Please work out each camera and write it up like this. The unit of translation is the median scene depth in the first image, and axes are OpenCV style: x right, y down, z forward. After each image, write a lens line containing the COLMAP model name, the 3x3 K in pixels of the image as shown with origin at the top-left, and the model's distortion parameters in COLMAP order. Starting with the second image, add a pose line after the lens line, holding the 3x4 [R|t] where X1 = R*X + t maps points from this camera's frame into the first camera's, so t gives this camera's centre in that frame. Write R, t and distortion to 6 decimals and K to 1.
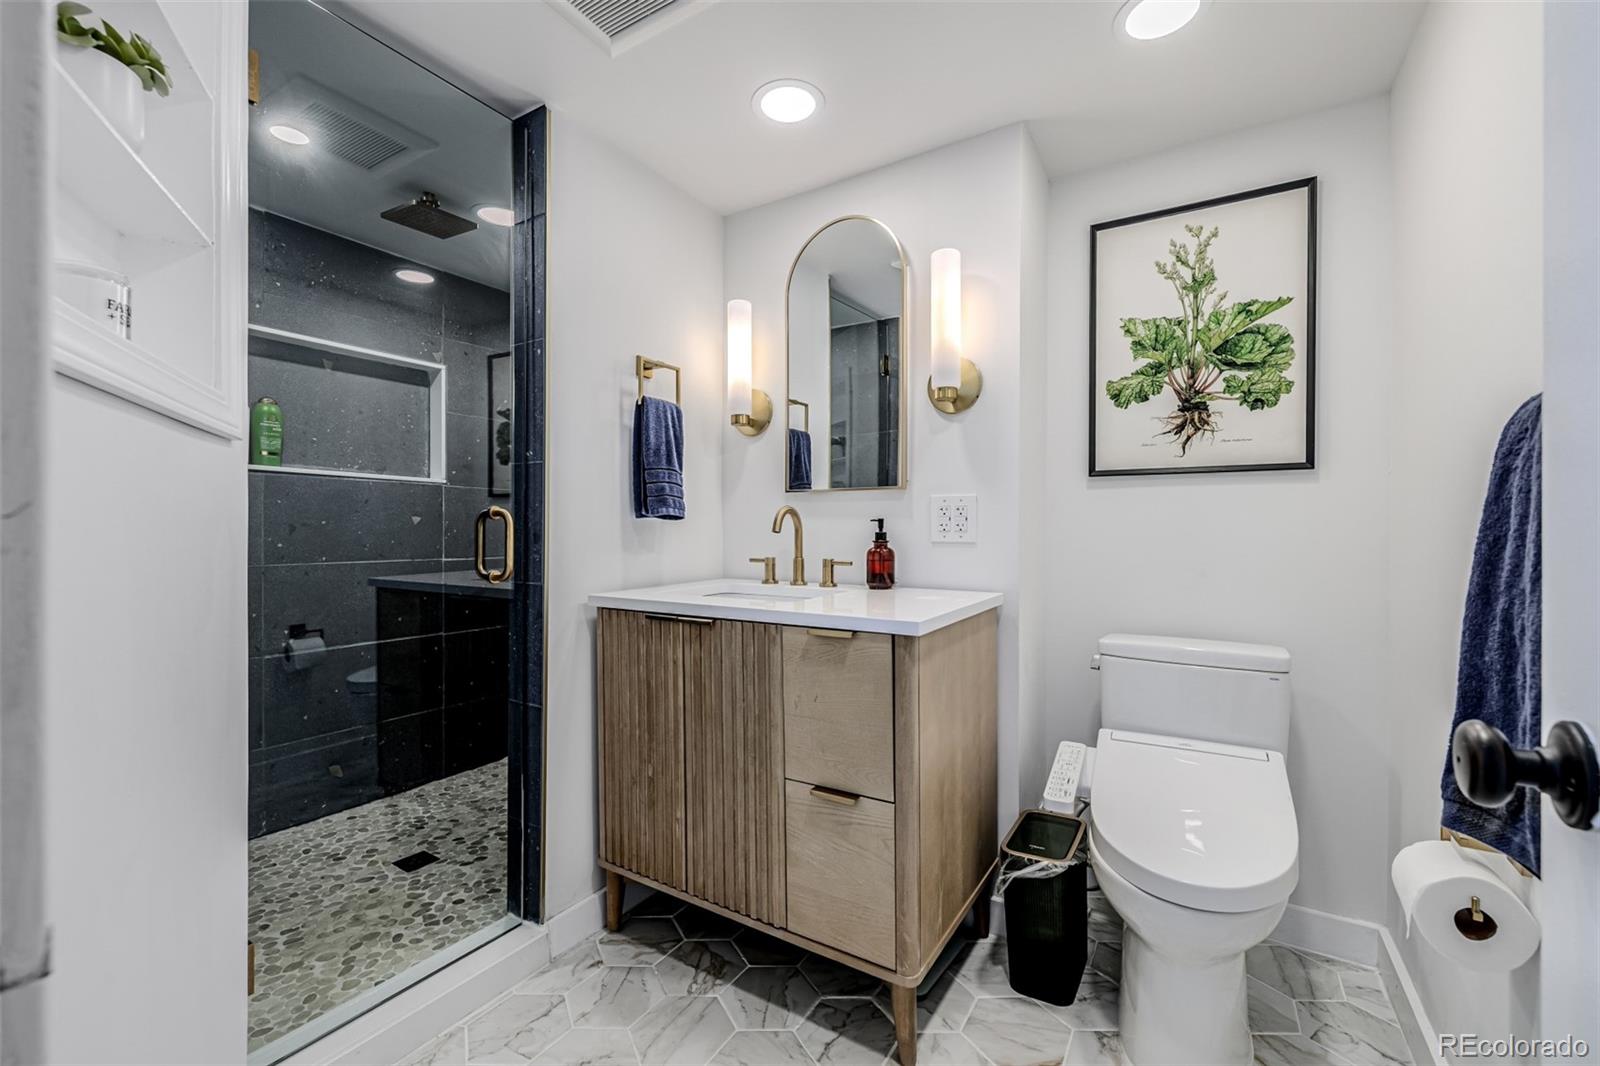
lens RADIAL K [[668.8, 0, 808.6], [0, 668.8, 530.8], [0, 0, 1]] dist [0.001043, 0.001082]
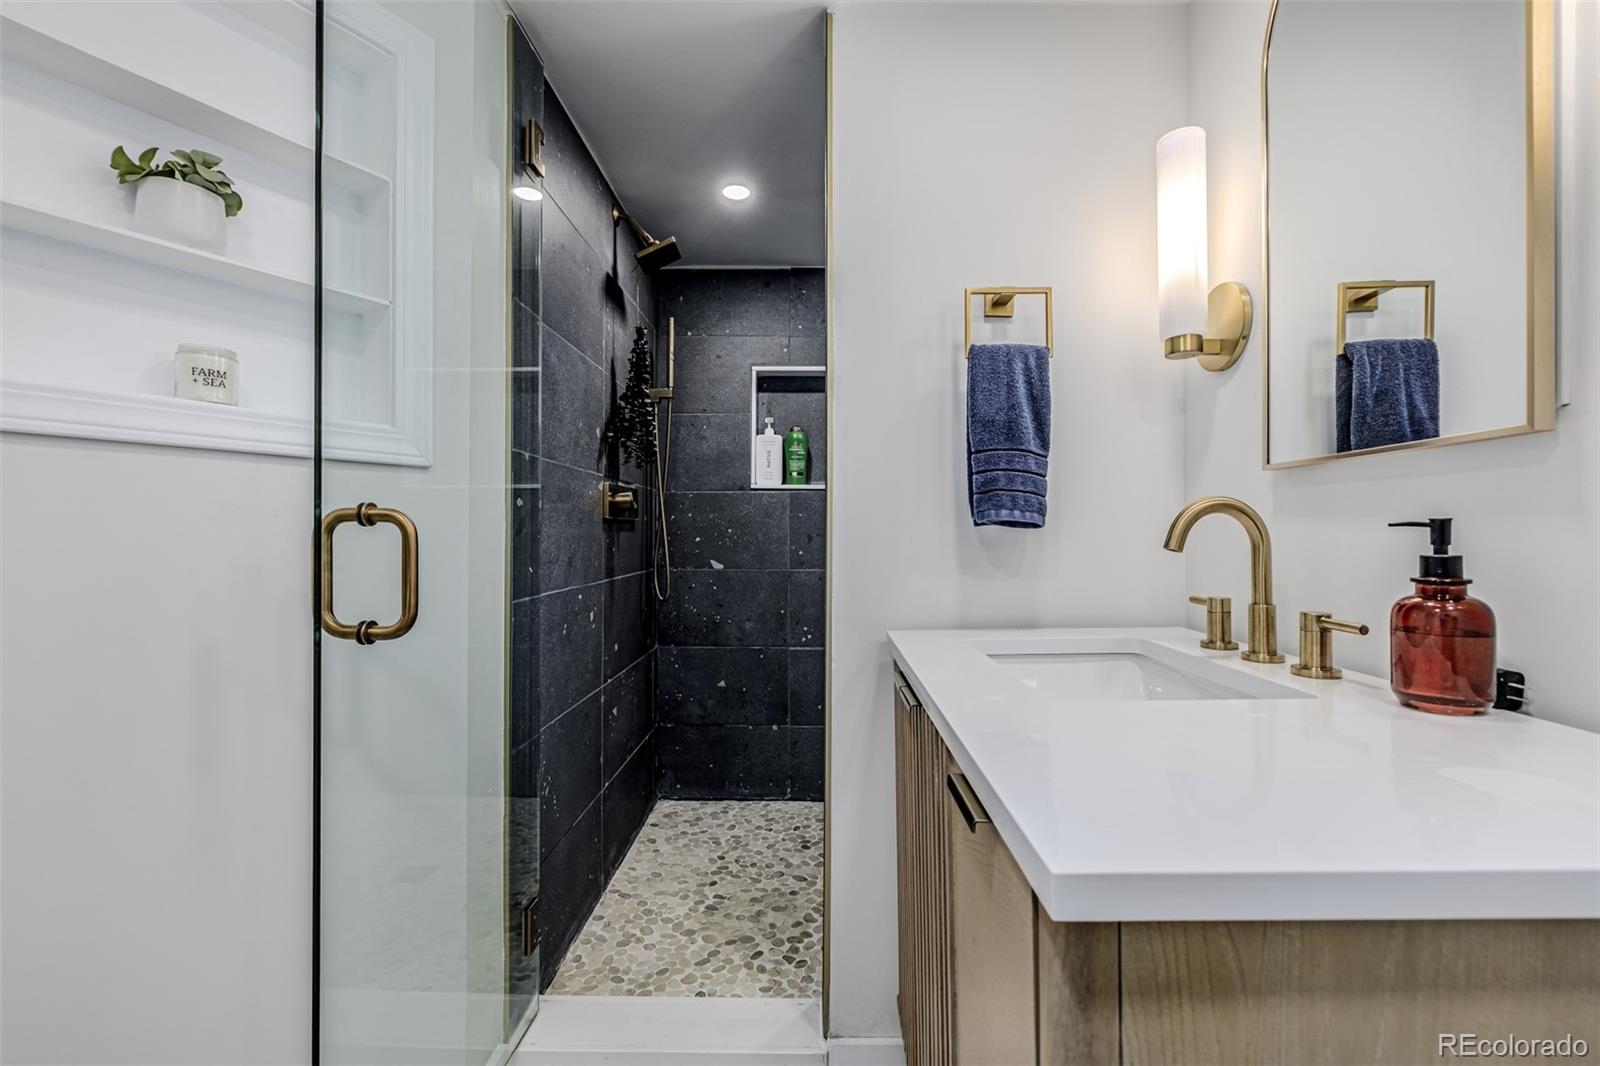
lens RADIAL K [[668.8, 0, 801.4], [0, 668.8, 534.8], [0, 0, 1]] dist [0.001043, 0.001082]
pose [[0.510366, -0.001673, -0.859956, 0.236077], [-0.000409, 0.999998, -0.002188, -0.008216], [0.859957, 0.001468, 0.510364, 0.486439]]
